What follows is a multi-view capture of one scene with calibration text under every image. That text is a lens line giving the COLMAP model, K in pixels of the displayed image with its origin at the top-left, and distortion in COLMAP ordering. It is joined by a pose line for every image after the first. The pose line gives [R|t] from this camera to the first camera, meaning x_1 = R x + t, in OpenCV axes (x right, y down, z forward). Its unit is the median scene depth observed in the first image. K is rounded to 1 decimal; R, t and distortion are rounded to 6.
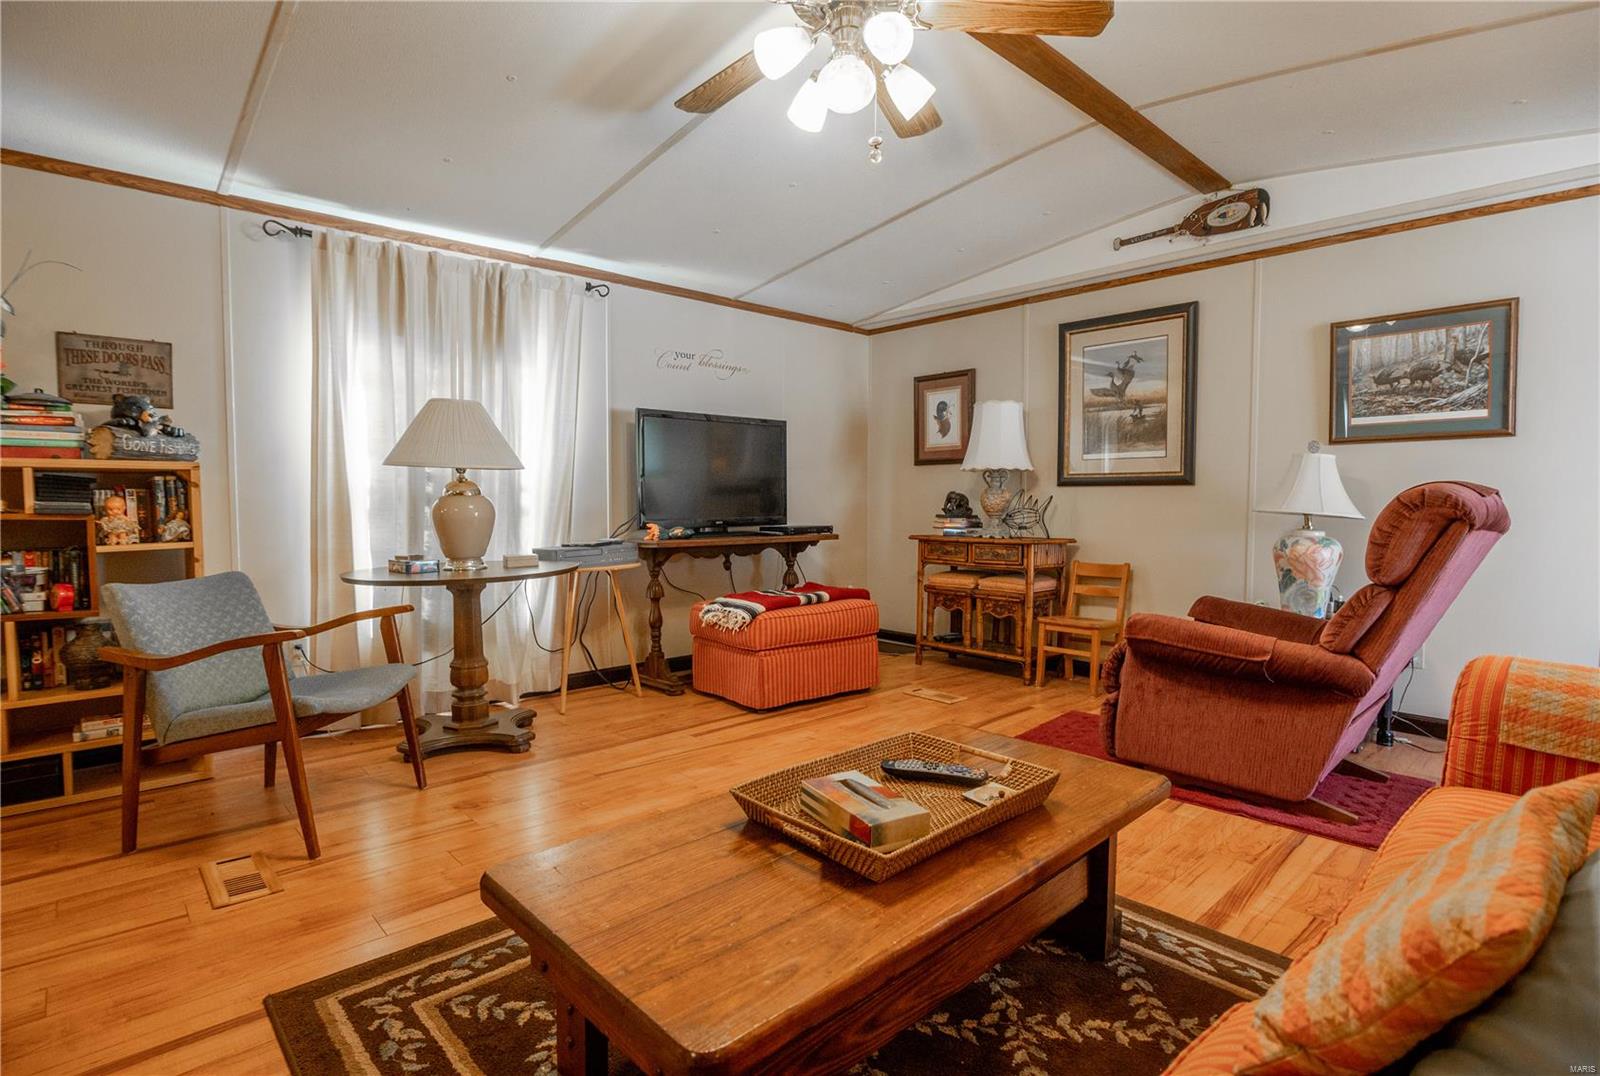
lens RADIAL K [[784.8, 0, 803.7], [0, 784.8, 534.6], [0, 0, 1]] dist [-0.013103, -0.000350]
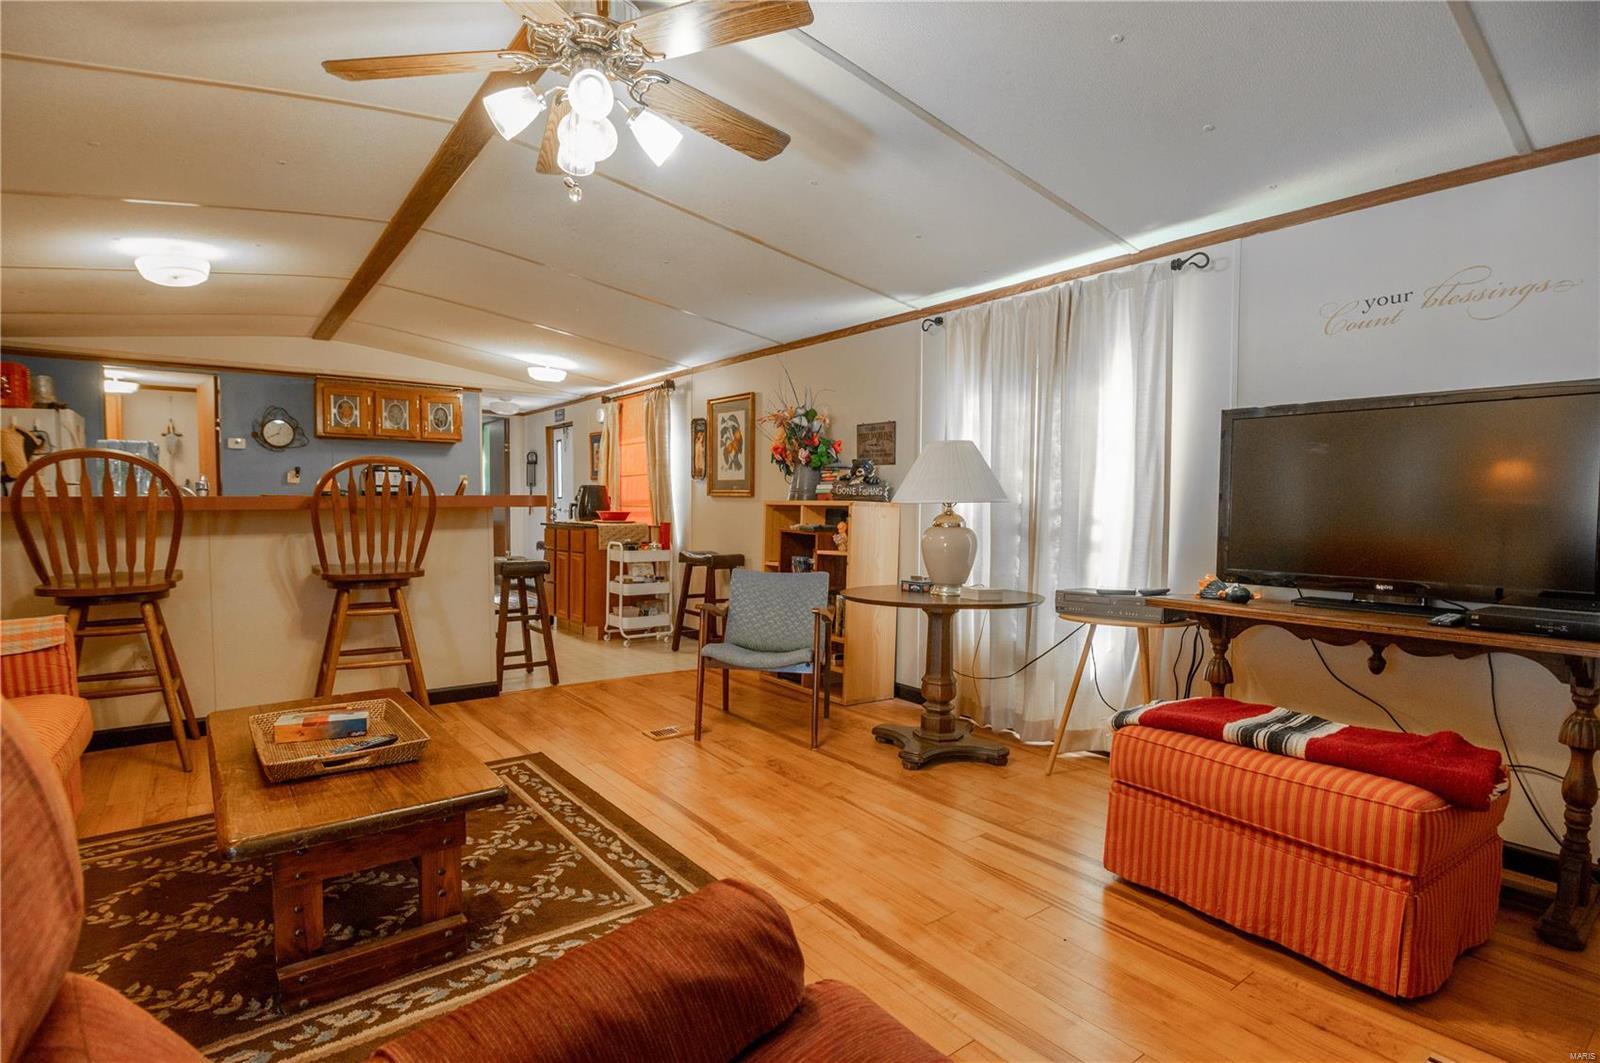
lens RADIAL K [[784.8, 0, 804.9], [0, 784.8, 527.5], [0, 0, 1]] dist [-0.013103, -0.000350]
pose [[-0.085759, 0.030092, -0.995861, 0.666339], [-0.055356, 0.997856, 0.034919, -0.075157], [0.994777, 0.058121, -0.083909, 0.873813]]
